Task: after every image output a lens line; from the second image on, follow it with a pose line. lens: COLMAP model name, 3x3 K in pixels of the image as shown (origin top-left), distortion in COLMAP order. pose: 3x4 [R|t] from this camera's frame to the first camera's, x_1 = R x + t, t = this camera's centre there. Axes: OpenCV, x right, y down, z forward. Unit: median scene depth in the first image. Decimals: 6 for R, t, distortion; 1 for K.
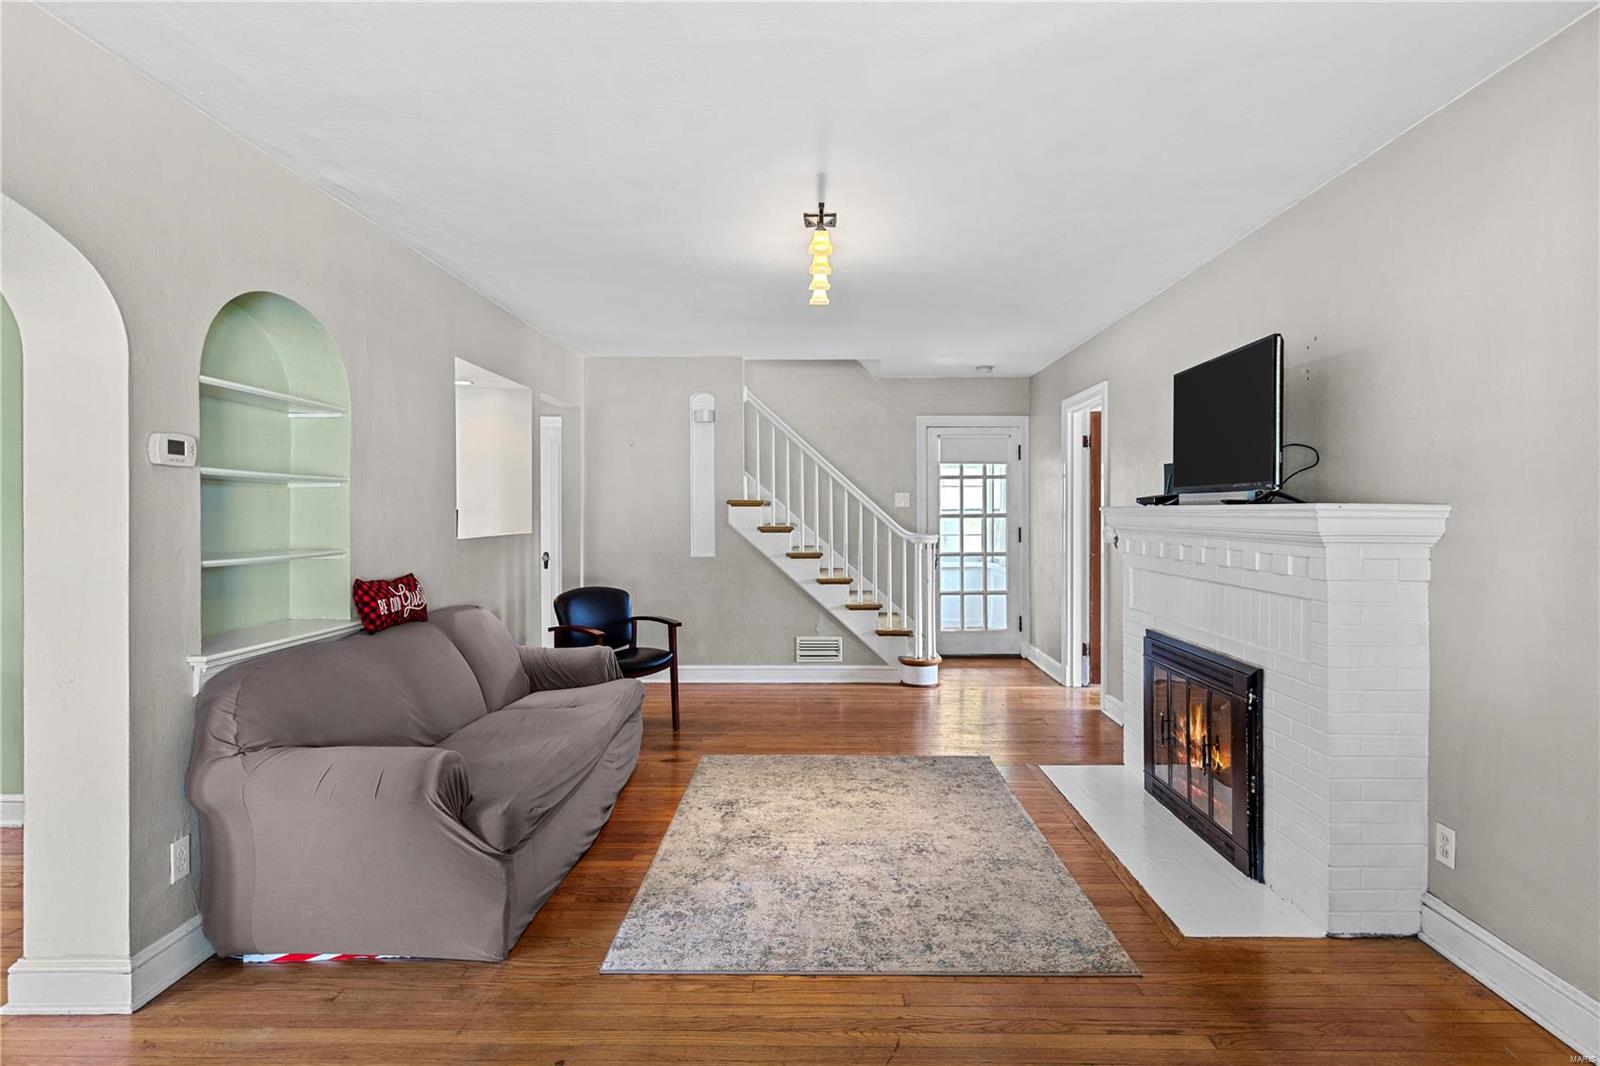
lens RADIAL K [[861.2, 0, 807.7], [0, 861.2, 515.7], [0, 0, 1]] dist [0.004009, -0.002675]
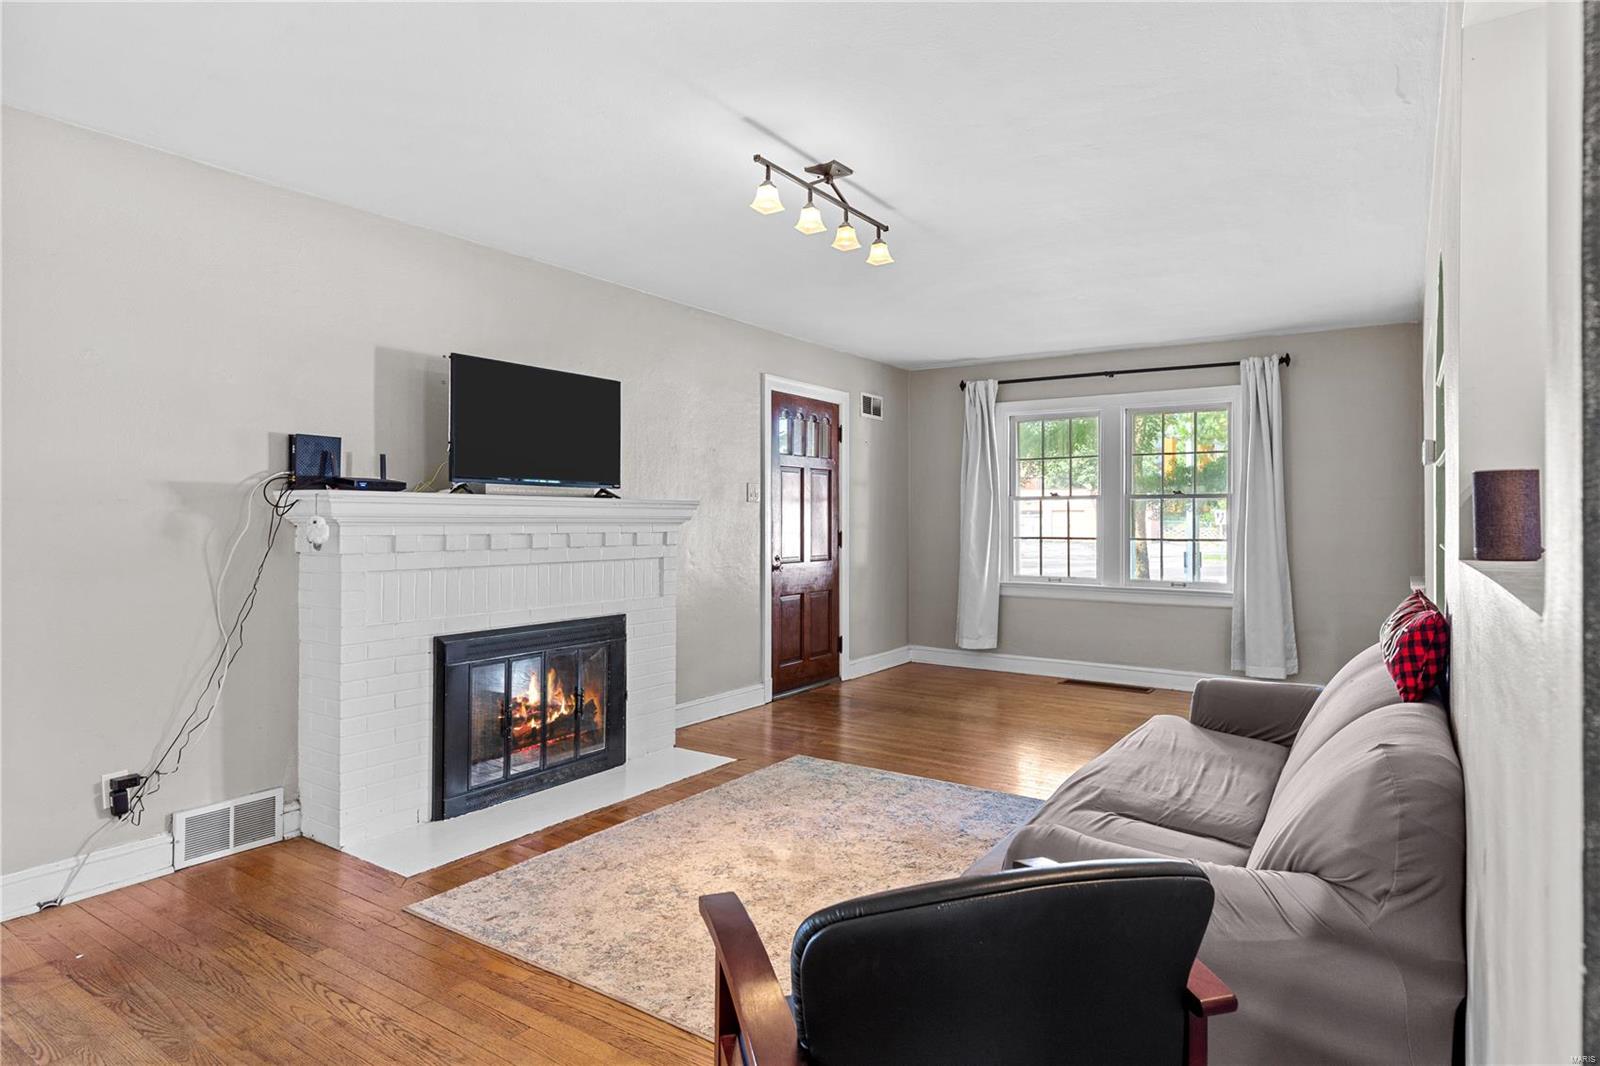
lens RADIAL K [[866.9, 0, 839.0], [0, 866.9, 509.0], [0, 0, 1]] dist [0.021932, 0.000243]
pose [[-0.846825, 0.004224, 0.531855, -0.512927], [-0.001406, 0.999947, -0.010180, 0.016841], [-0.531870, -0.009369, -0.846774, 1.910754]]
